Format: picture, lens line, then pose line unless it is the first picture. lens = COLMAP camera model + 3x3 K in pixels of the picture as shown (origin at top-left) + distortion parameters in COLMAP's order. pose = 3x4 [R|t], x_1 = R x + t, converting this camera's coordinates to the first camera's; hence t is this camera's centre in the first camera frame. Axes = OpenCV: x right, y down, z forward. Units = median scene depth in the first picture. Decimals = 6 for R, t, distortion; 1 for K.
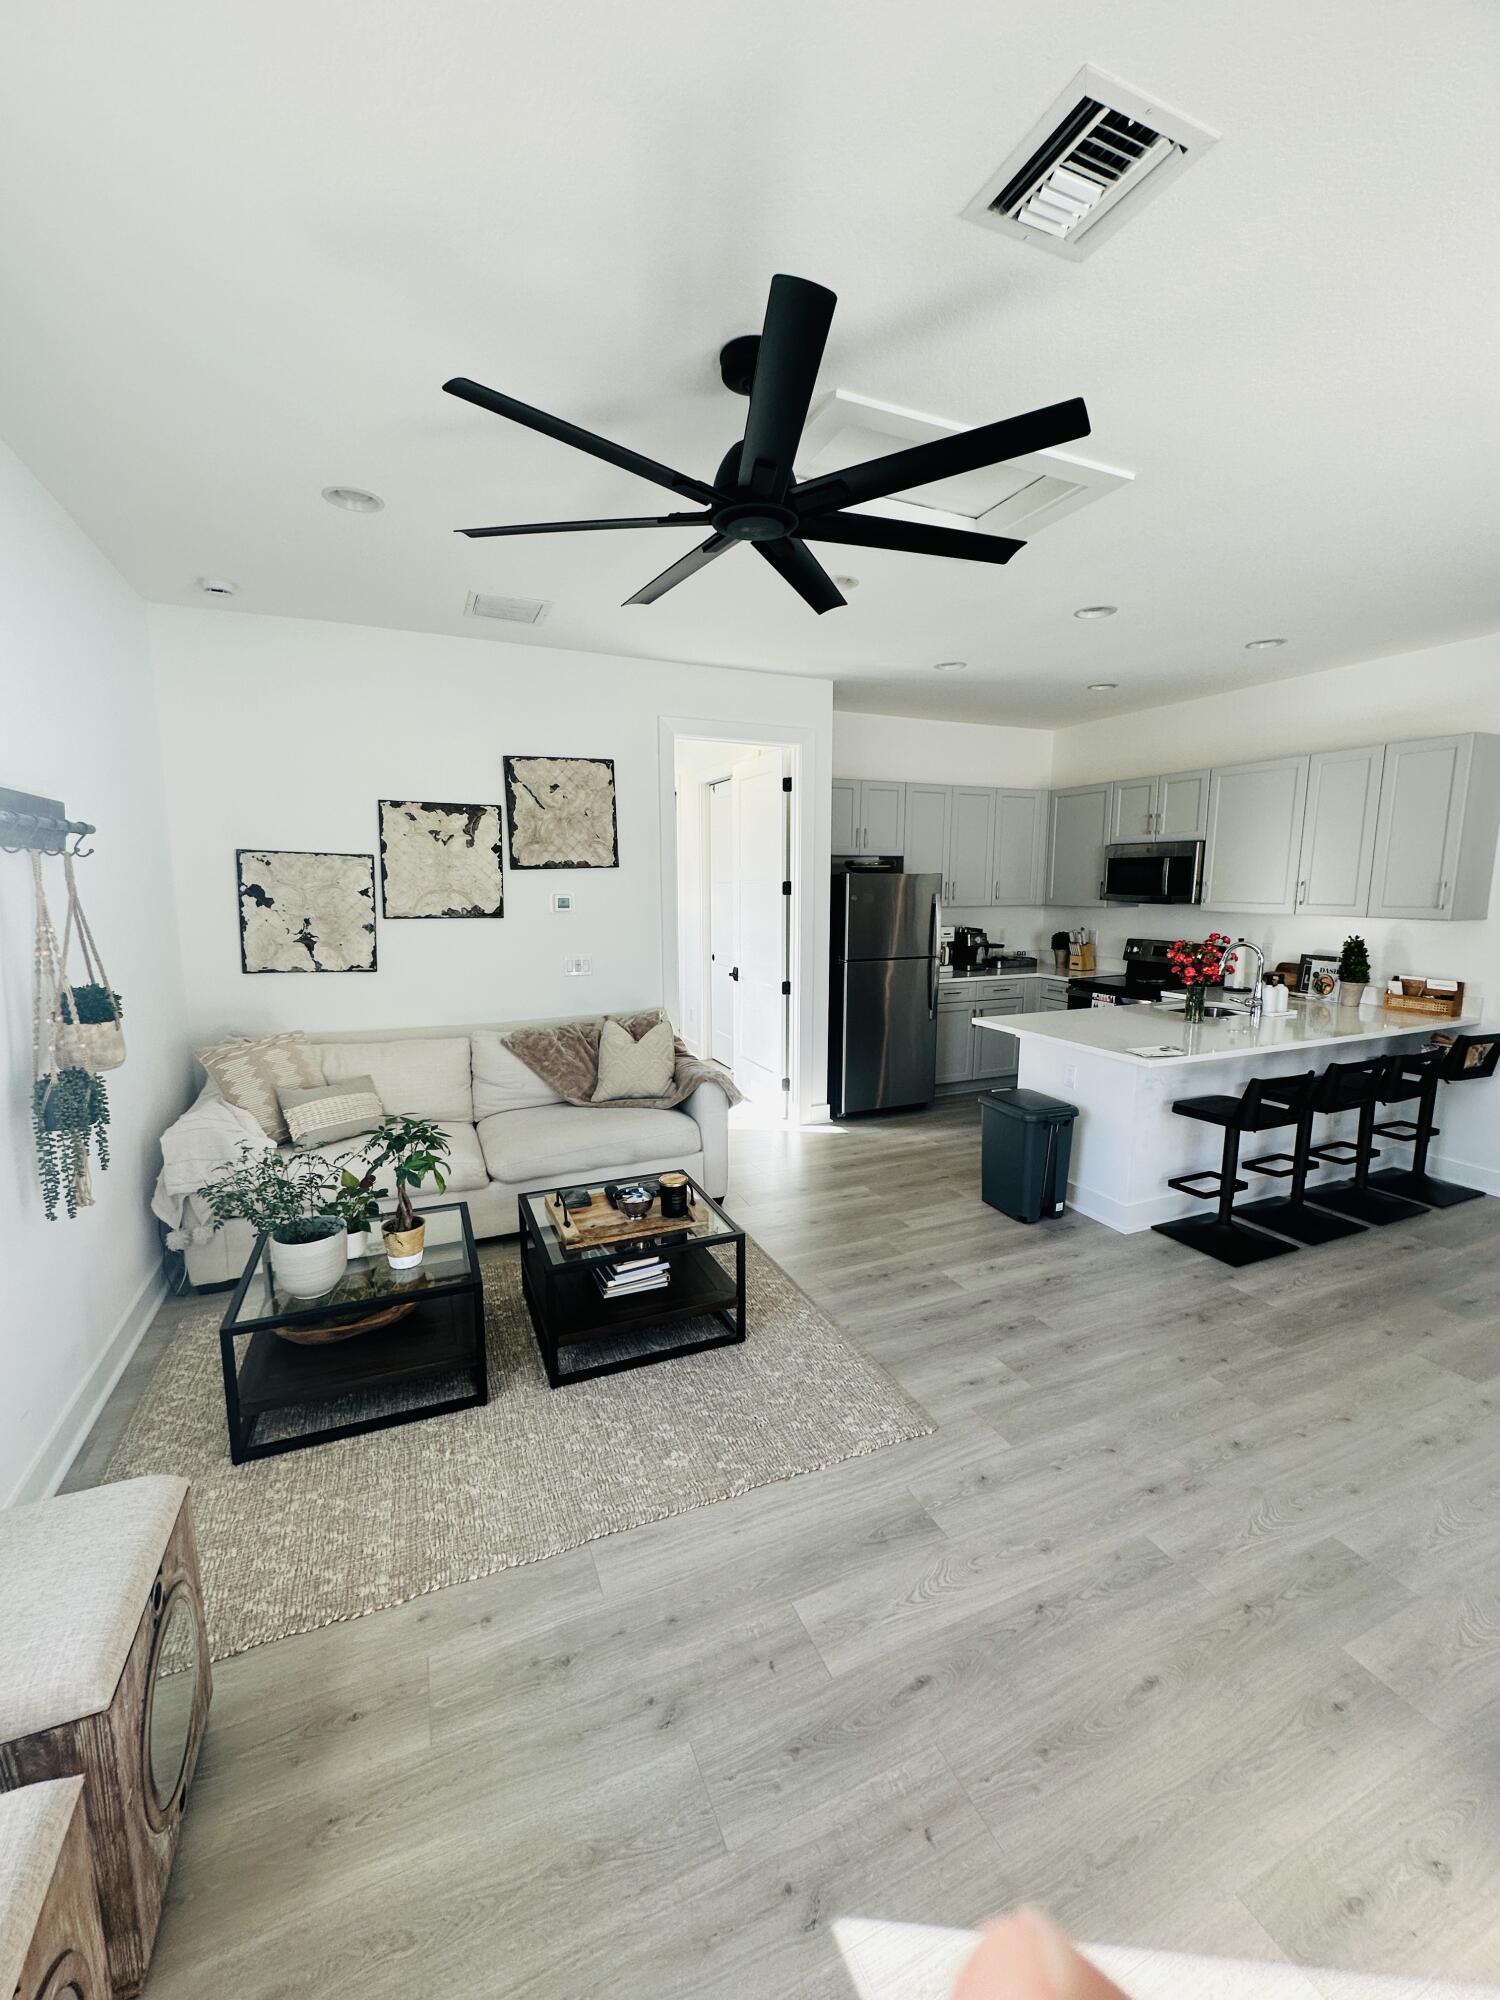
lens RADIAL K [[799.6, 0, 750.3], [0, 799.6, 997.7], [0, 0, 1]] dist [-0.001167, 0.000573]
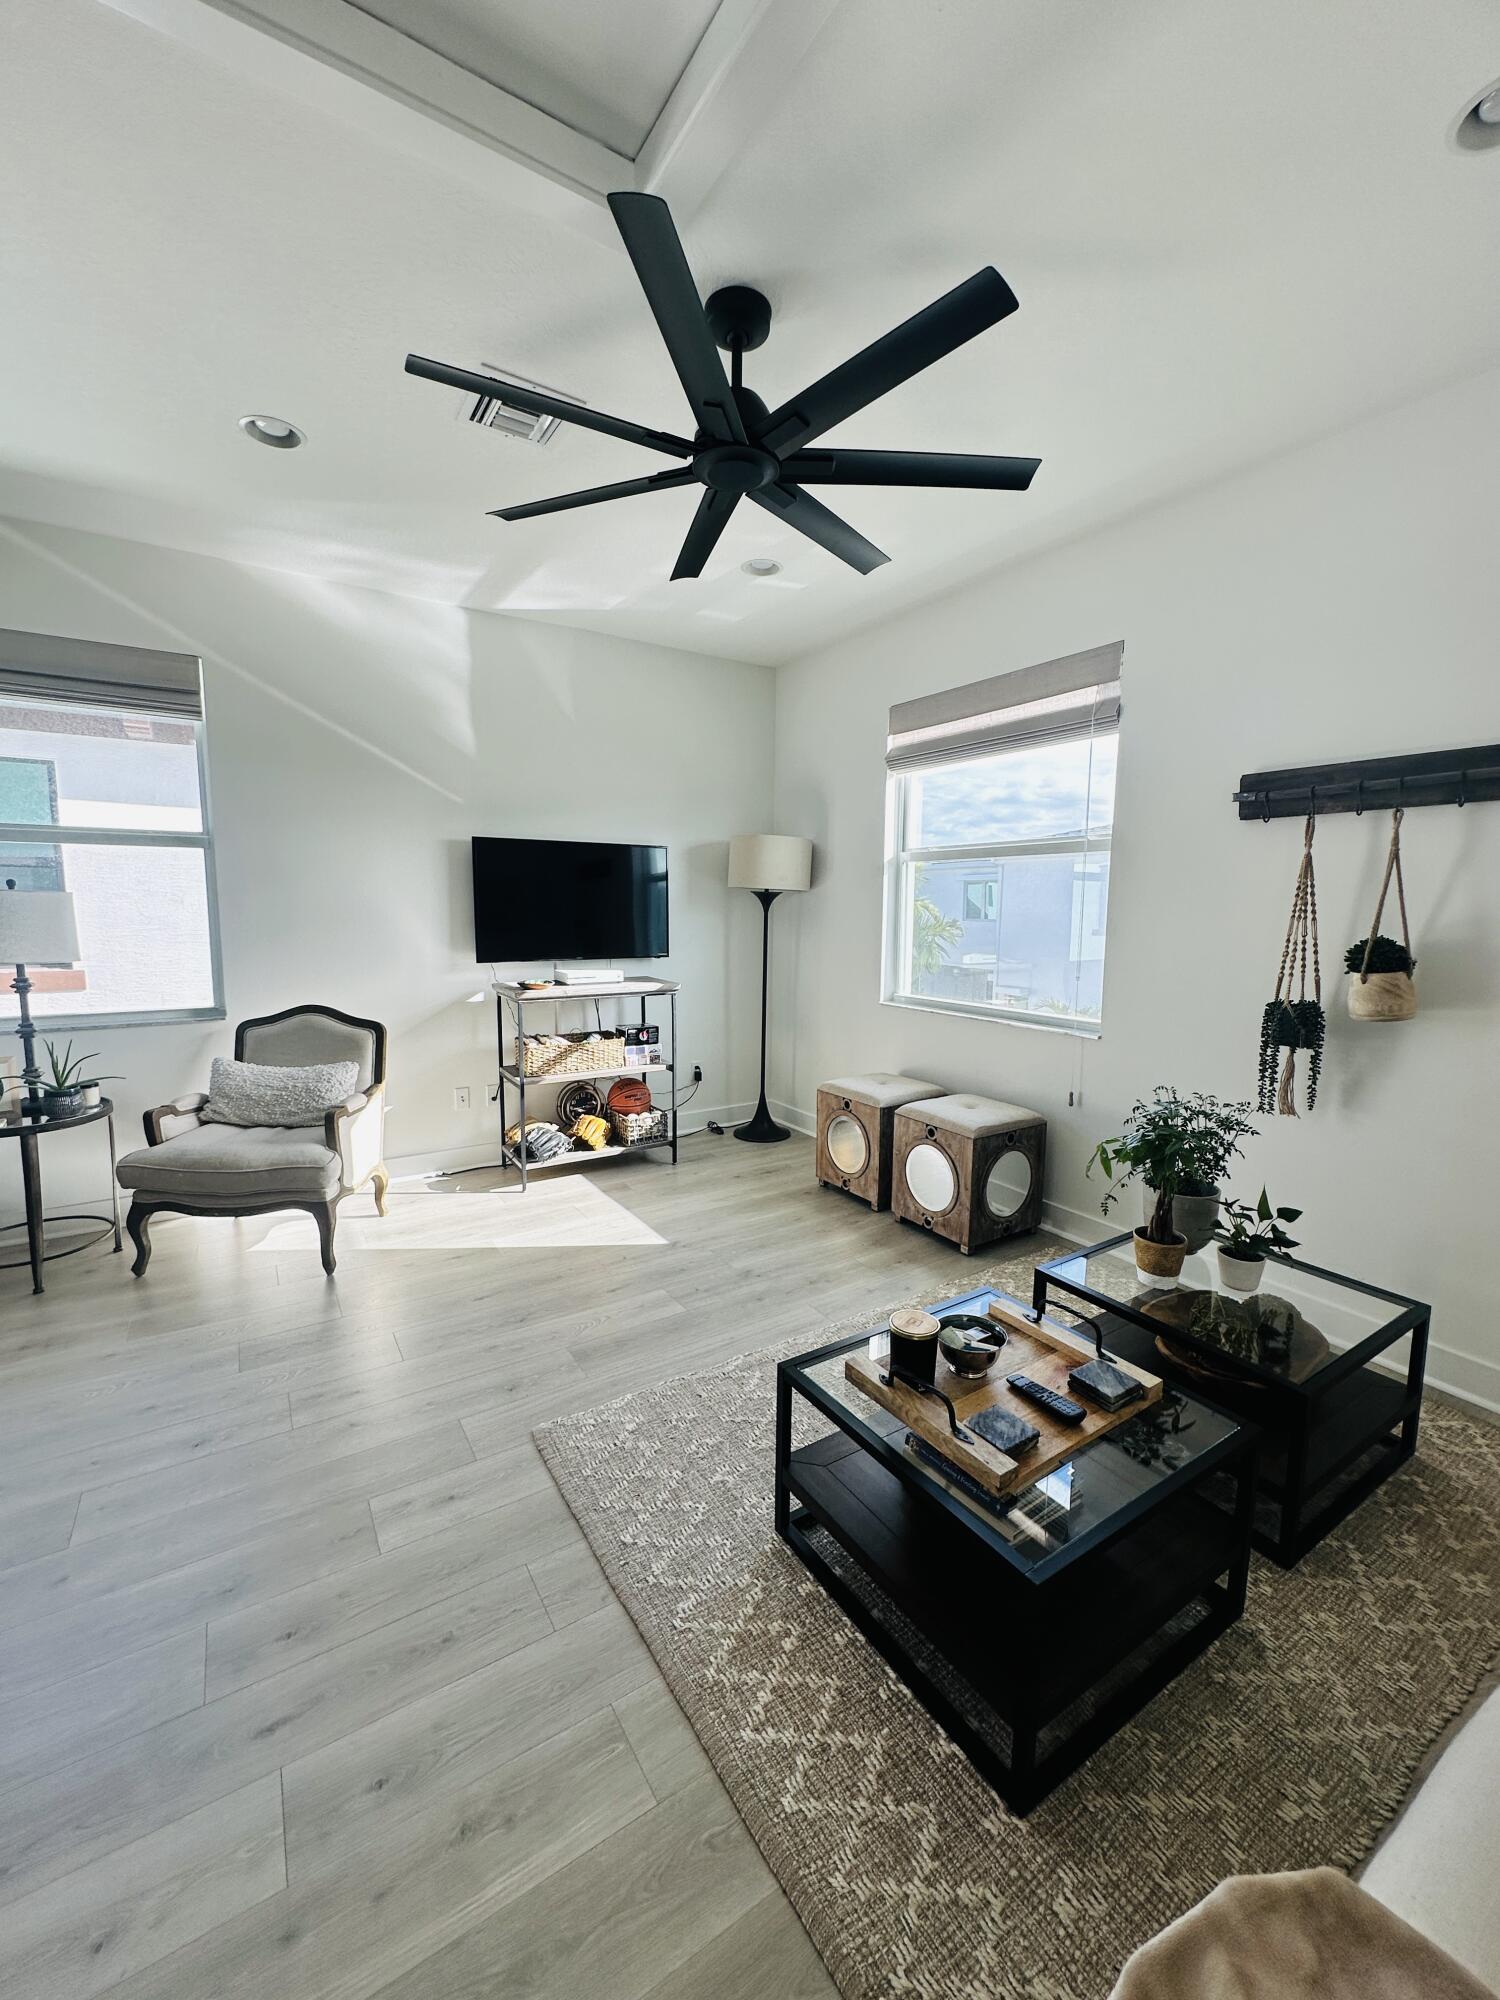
lens RADIAL K [[799.6, 0, 750.3], [0, 799.6, 997.7], [0, 0, 1]] dist [-0.001167, 0.000573]
pose [[-0.987269, 0.005905, -0.158953, 0.078003], [-0.036112, 0.964896, 0.260138, -0.102262], [0.154909, 0.262566, -0.952398, 1.040625]]
